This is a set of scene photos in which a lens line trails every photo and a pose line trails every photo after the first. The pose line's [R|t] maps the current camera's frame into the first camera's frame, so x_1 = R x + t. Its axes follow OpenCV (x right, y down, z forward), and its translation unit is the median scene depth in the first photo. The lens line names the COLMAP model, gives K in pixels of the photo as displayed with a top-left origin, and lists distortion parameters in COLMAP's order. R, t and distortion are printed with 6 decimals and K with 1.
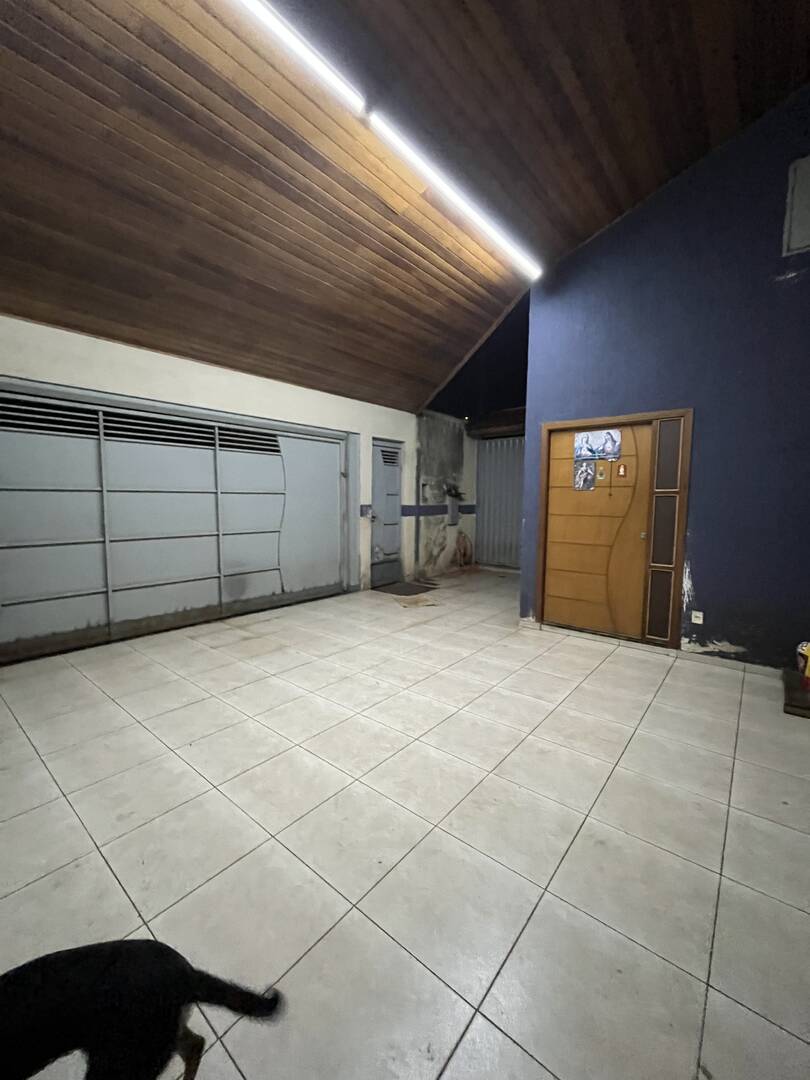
lens RADIAL K [[434.8, 0, 404.9], [0, 434.8, 535.4], [0, 0, 1]] dist [-0.003659, 0.000442]
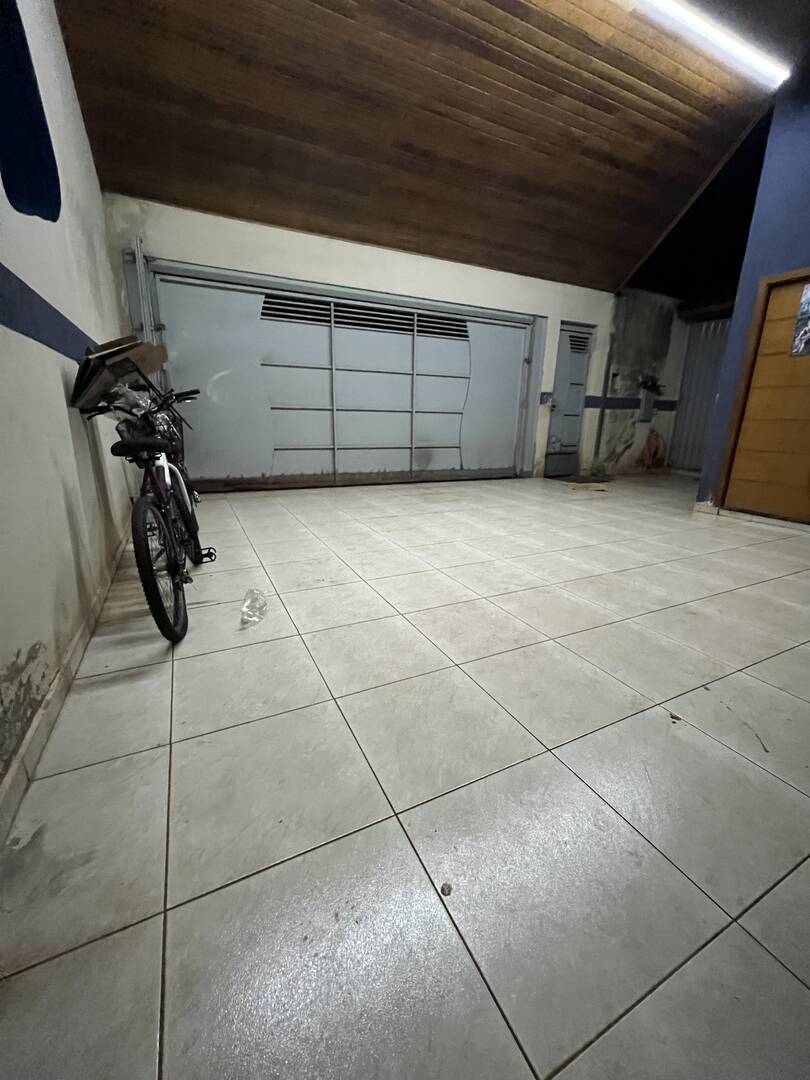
lens RADIAL K [[434.8, 0, 406.4], [0, 434.8, 534.1], [0, 0, 1]] dist [-0.003659, 0.000442]
pose [[0.913392, 0.118148, -0.389560, 0.055190], [-0.048403, 0.981688, 0.184242, 0.101623], [0.404194, -0.149430, 0.902385, -0.122462]]
